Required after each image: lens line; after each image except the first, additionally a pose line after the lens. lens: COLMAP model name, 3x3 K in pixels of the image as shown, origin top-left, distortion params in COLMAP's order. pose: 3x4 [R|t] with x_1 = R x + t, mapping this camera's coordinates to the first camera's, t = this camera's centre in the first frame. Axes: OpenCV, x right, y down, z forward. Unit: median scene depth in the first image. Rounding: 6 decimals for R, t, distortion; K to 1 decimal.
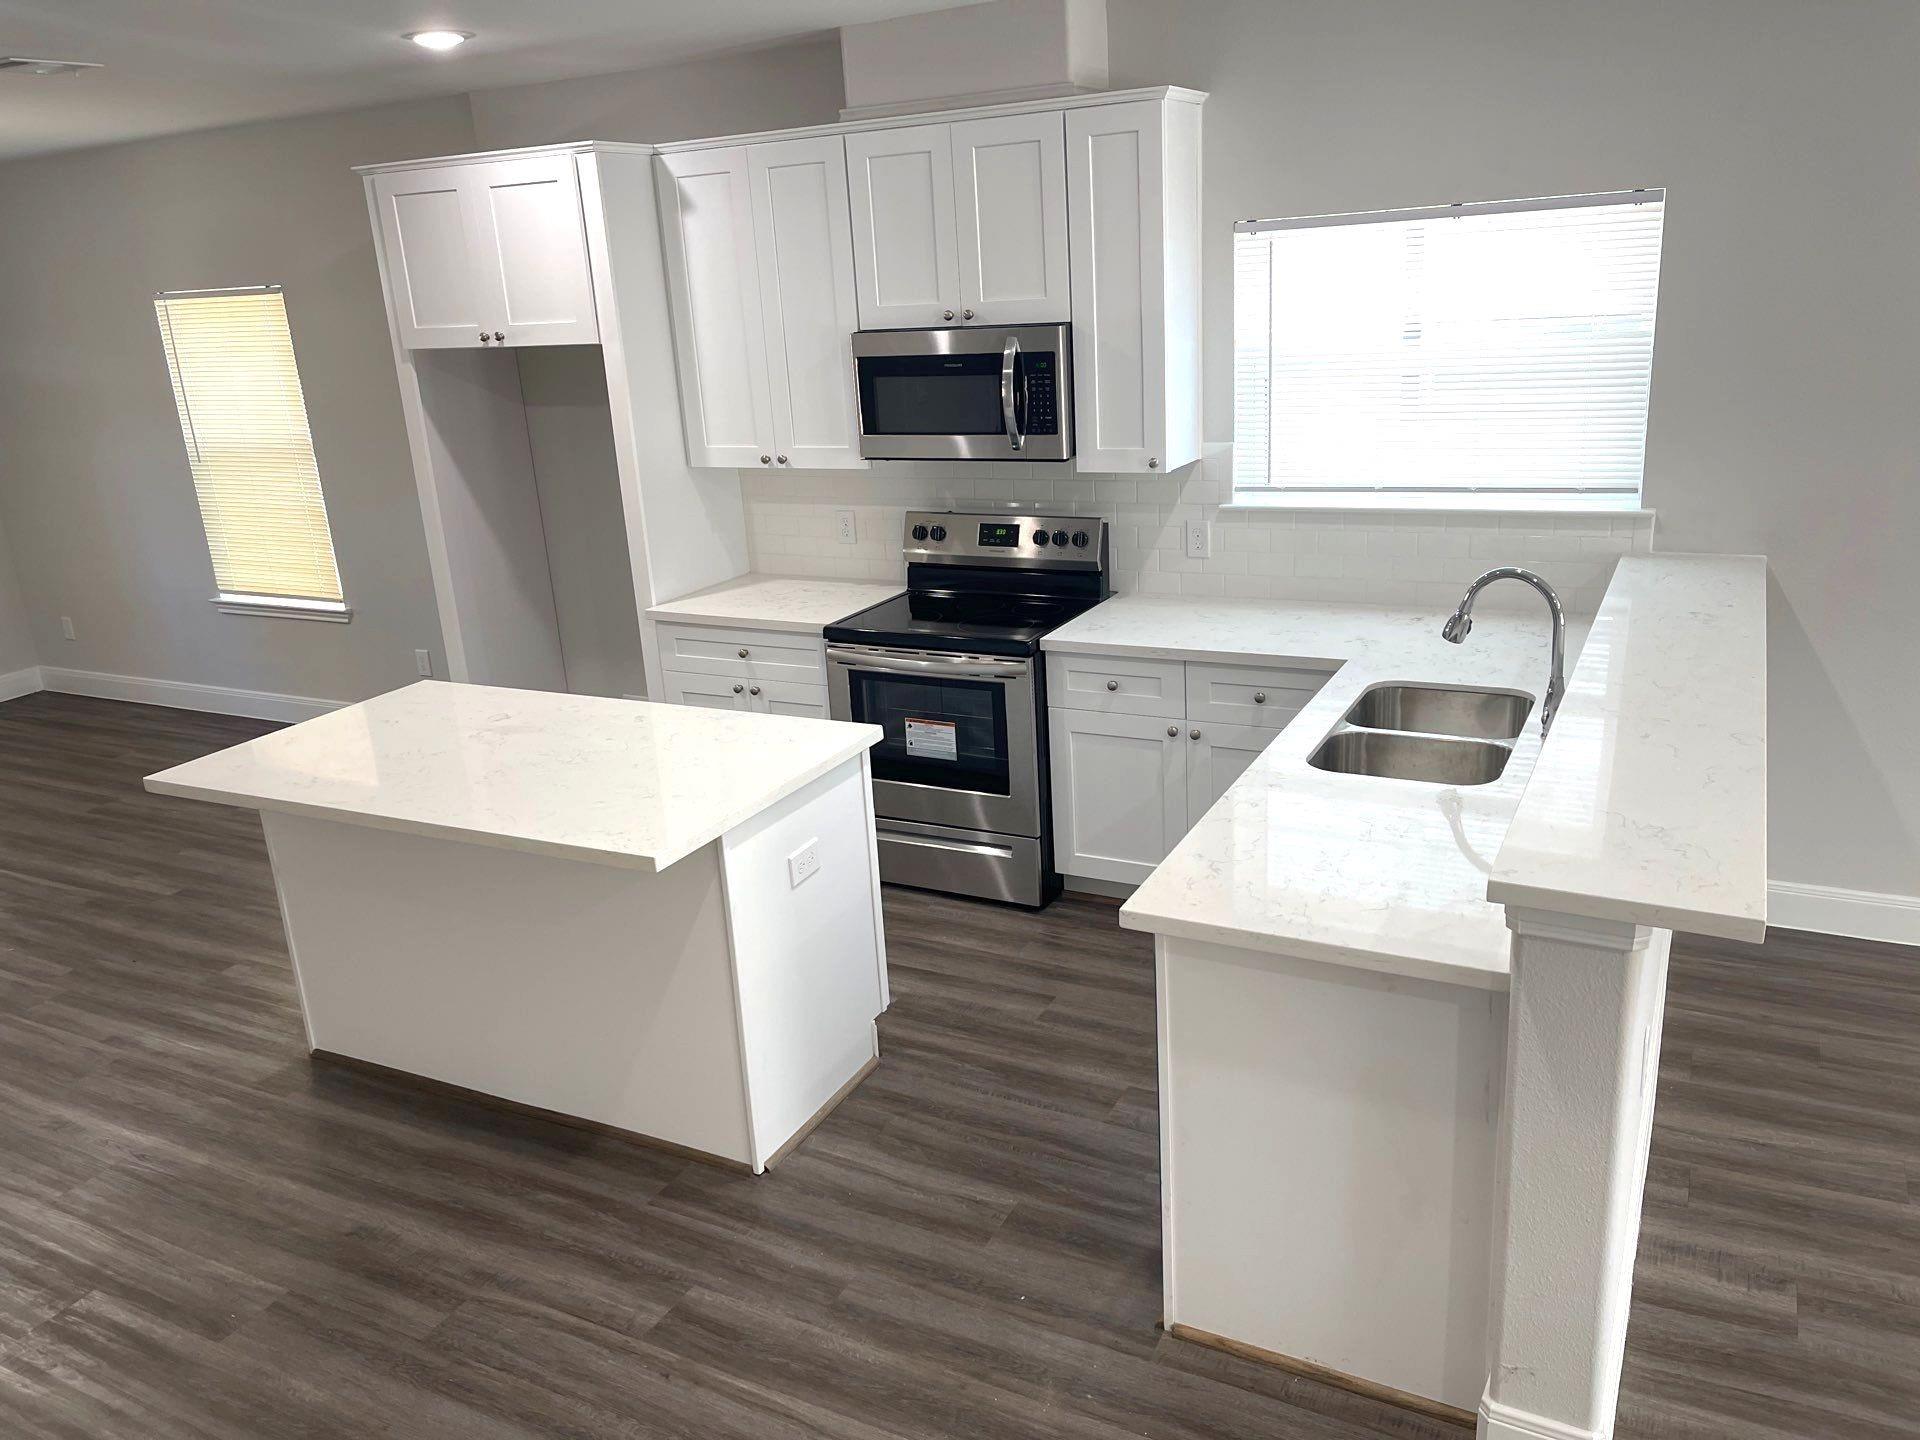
lens RADIAL K [[1451.4, 0, 960.0], [0, 1451.4, 720.0], [0, 0, 1]] dist [0.055084, -0.001671]
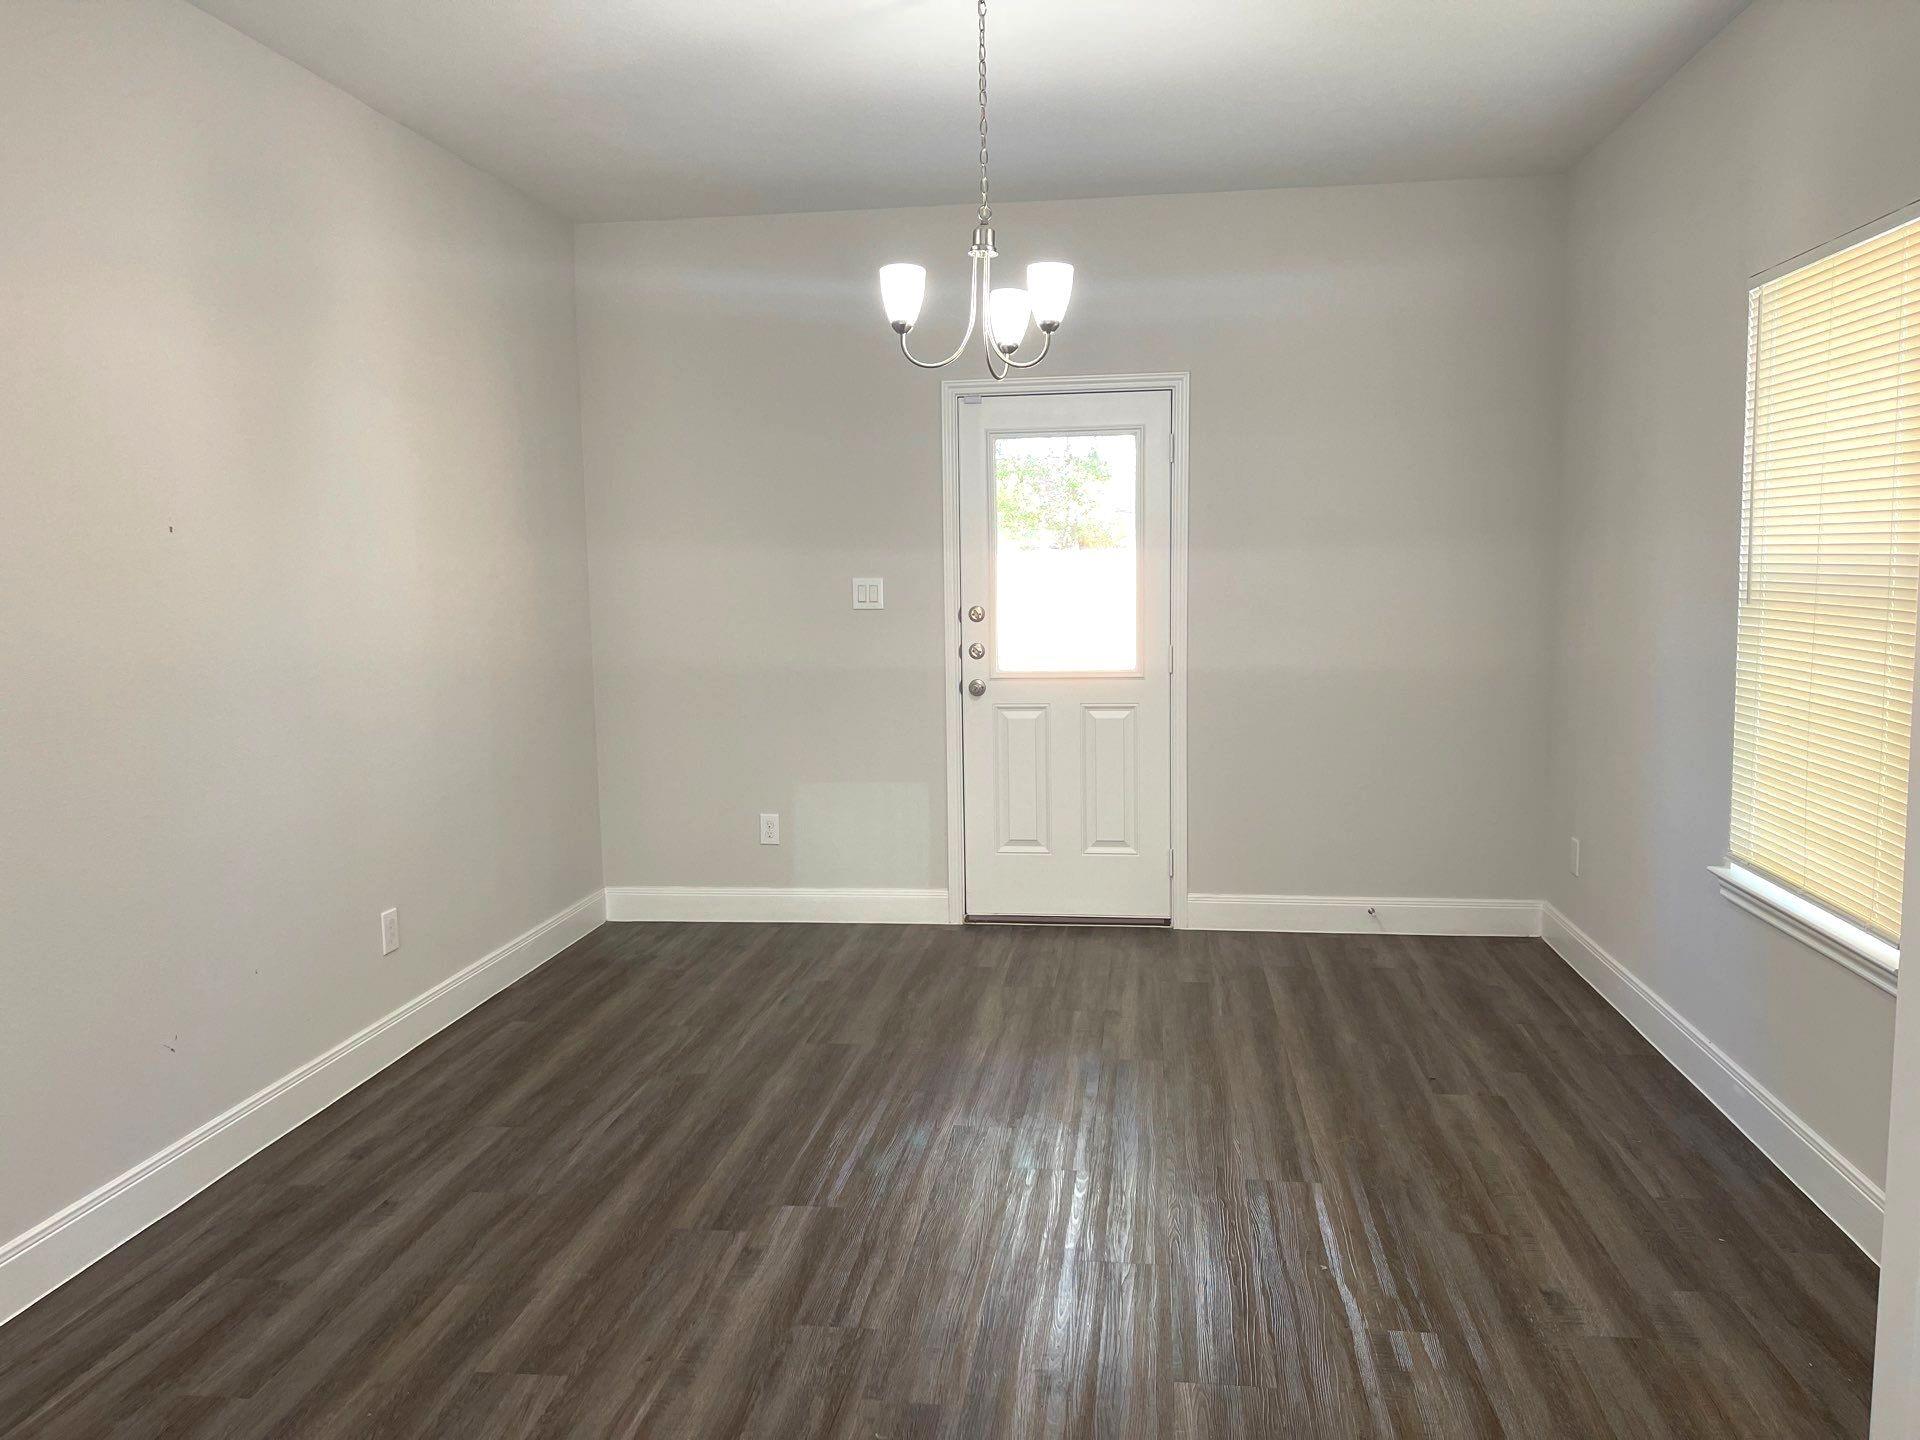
lens RADIAL K [[1451.4, 0, 960.0], [0, 1451.4, 720.0], [0, 0, 1]] dist [0.055084, -0.001671]
pose [[0.344602, 0.156125, -0.925675, -0.136291], [-0.286164, 0.956612, 0.054812, -0.088503], [0.894069, 0.246006, 0.374328, 0.588219]]
